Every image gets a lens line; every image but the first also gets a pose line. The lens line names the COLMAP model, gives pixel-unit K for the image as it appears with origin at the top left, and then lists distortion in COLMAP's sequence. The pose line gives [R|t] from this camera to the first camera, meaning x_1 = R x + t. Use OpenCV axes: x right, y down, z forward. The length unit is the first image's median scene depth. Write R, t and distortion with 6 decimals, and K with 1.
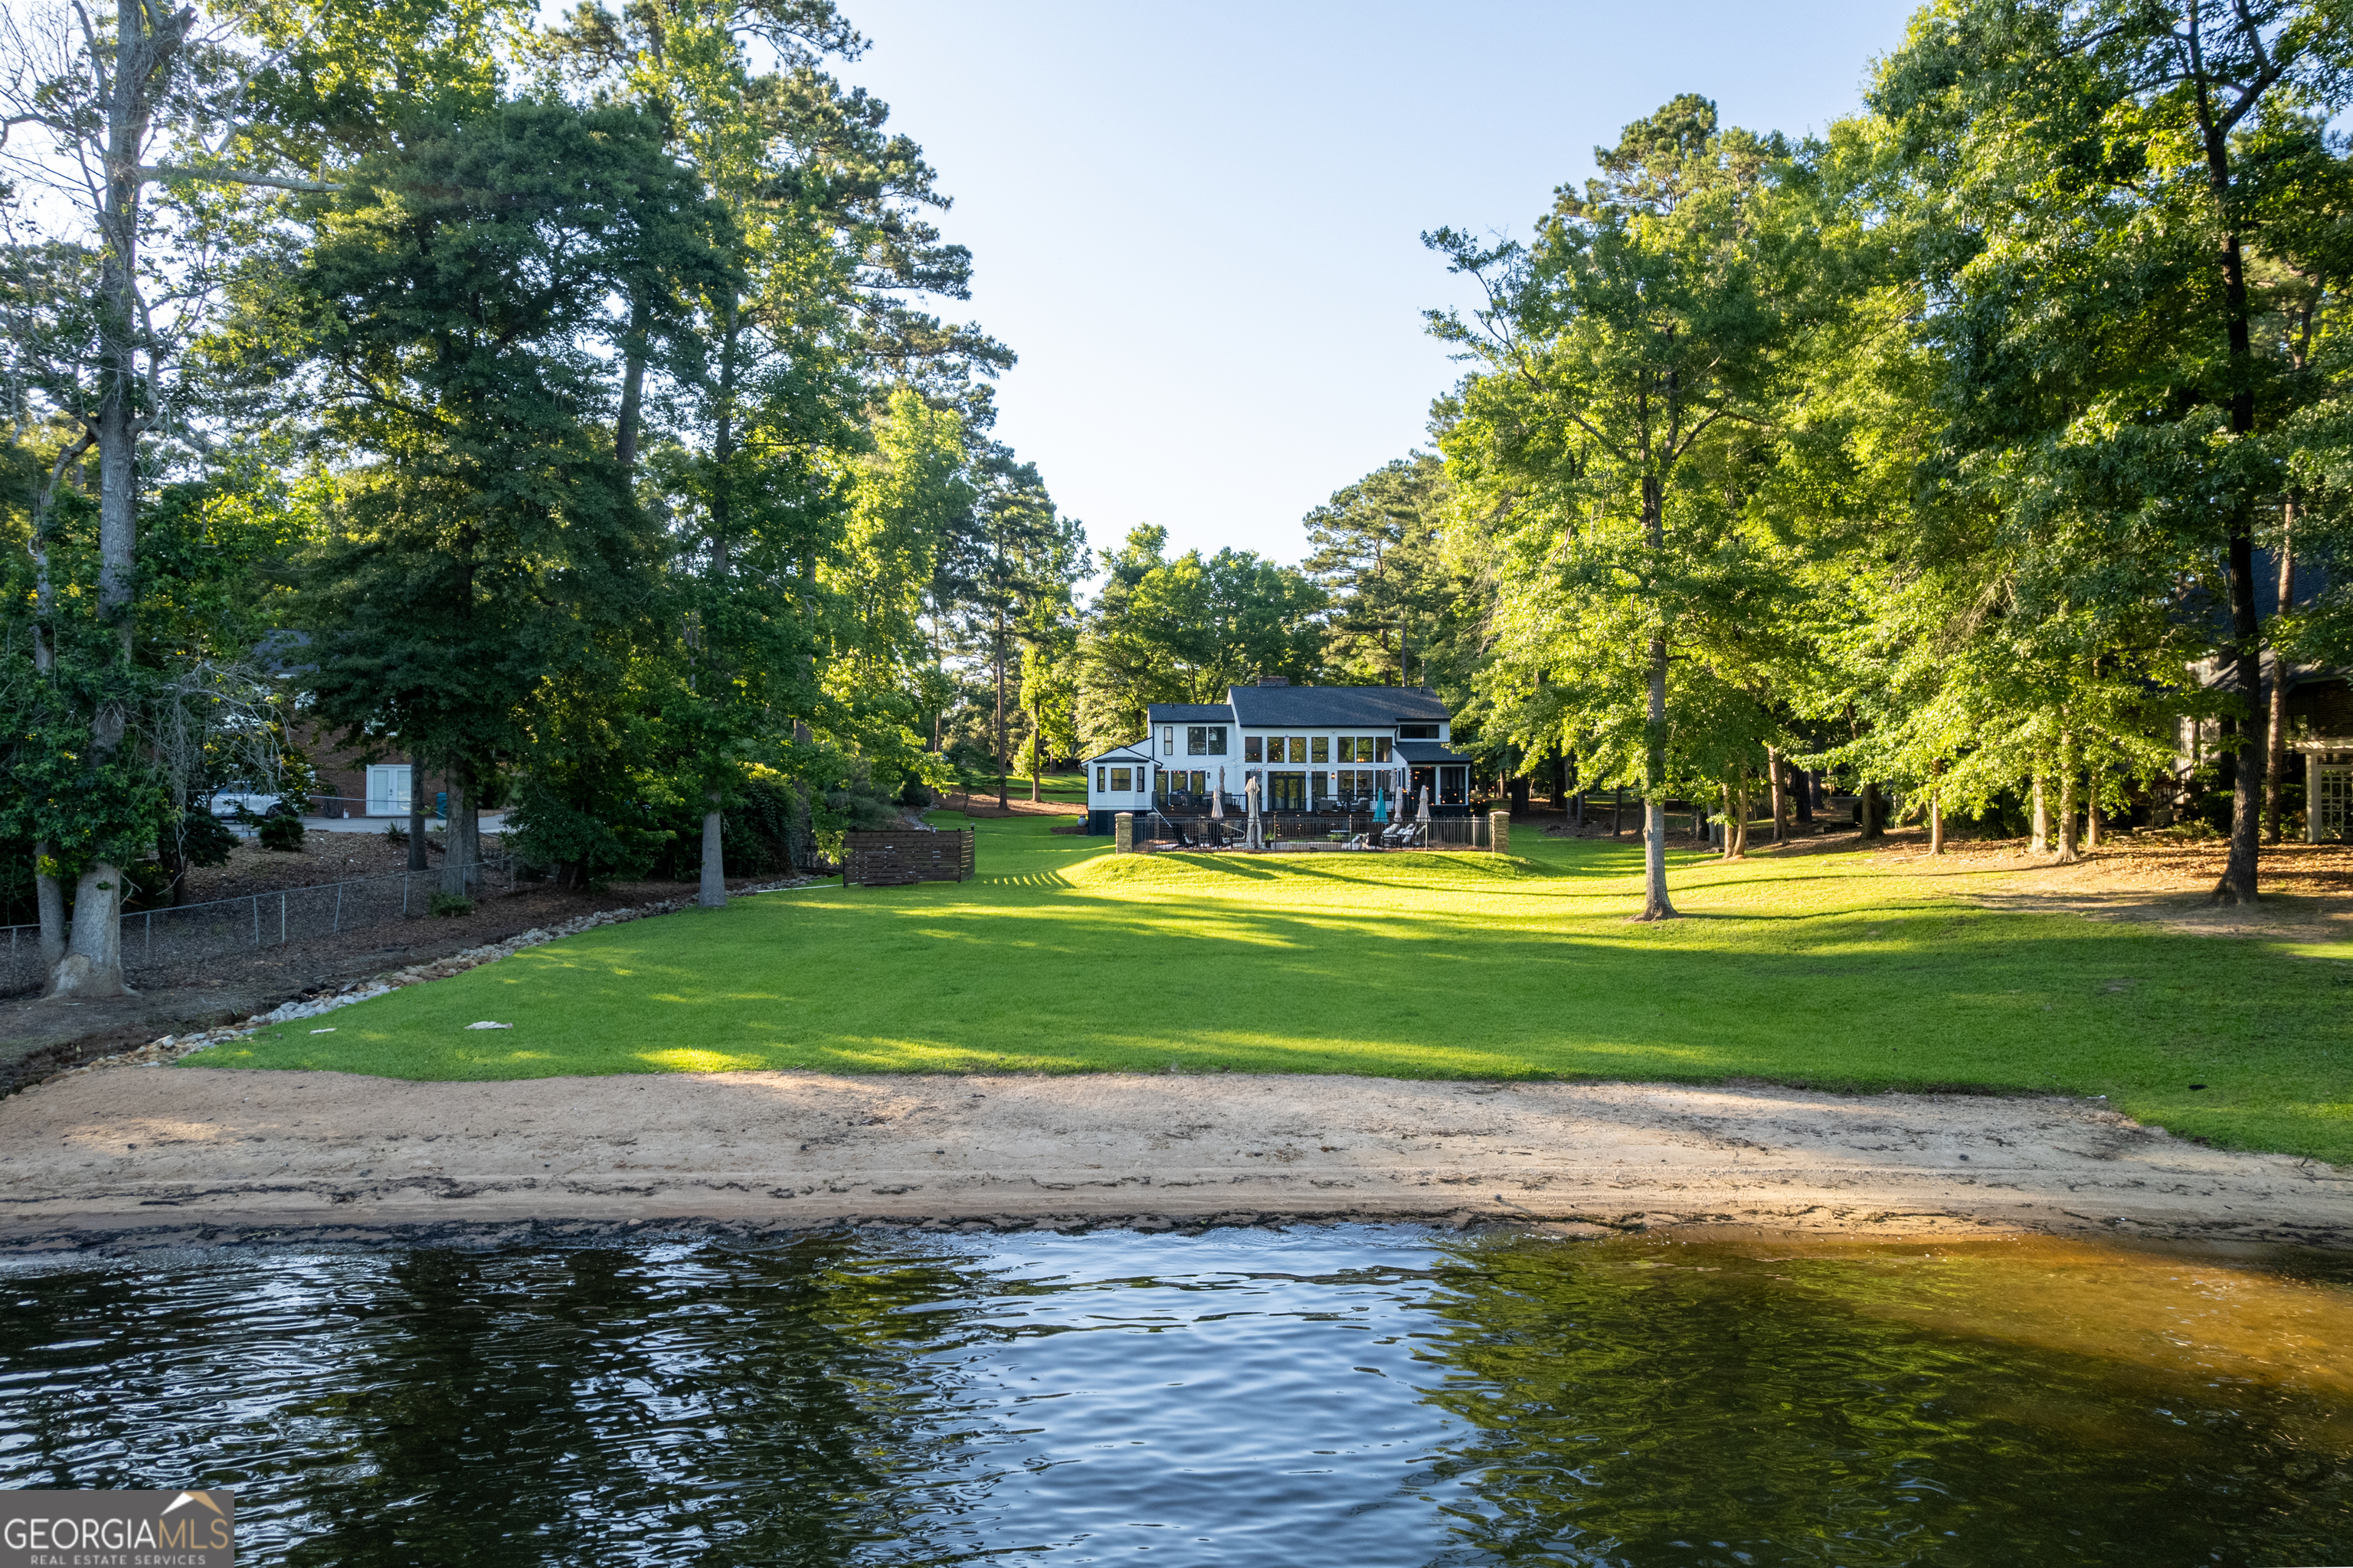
lens RADIAL K [[1533.4, 0, 1170.3], [0, 1533.4, 791.2], [0, 0, 1]] dist [-0.070295, 0.065728]
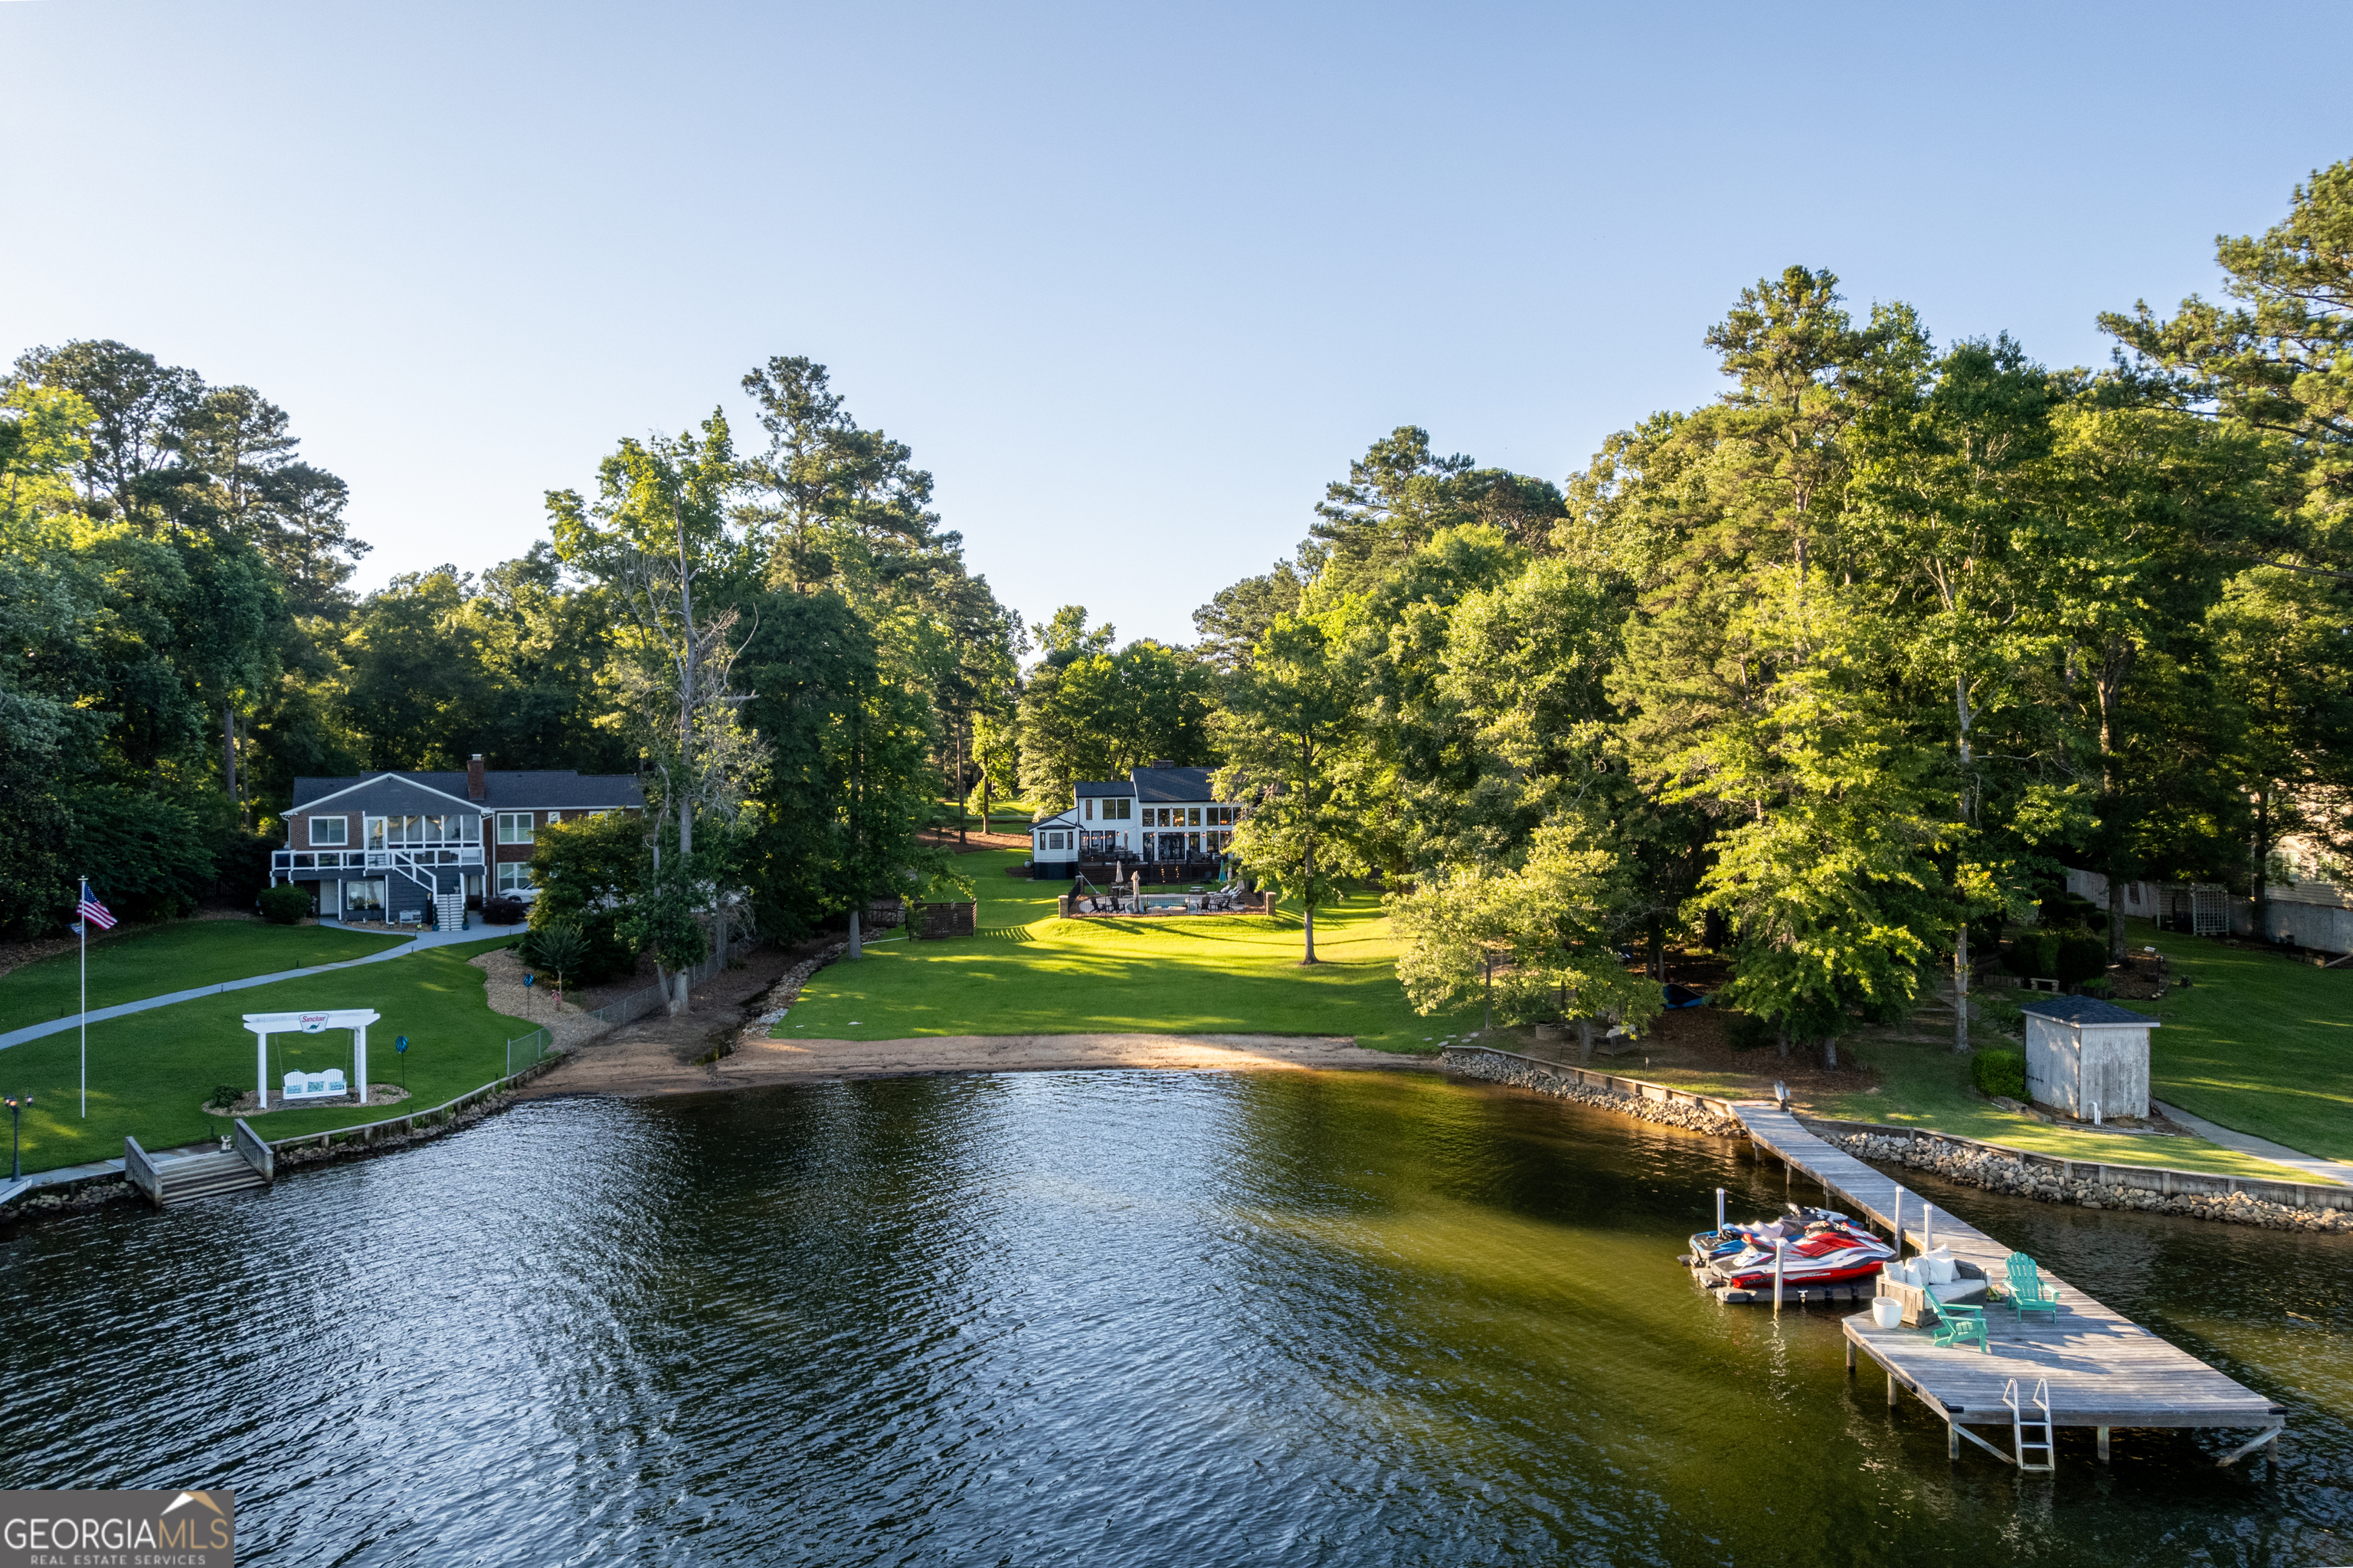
lens RADIAL K [[1560.8, 0, 1166.9], [0, 1560.8, 791.2], [0, 0, 1]] dist [-0.085402, 0.087564]
pose [[0.998873, -0.013275, 0.045559, 0.005459], [0.012458, 0.999757, 0.018165, -0.078026], [-0.045789, -0.017577, 0.998796, -0.460842]]
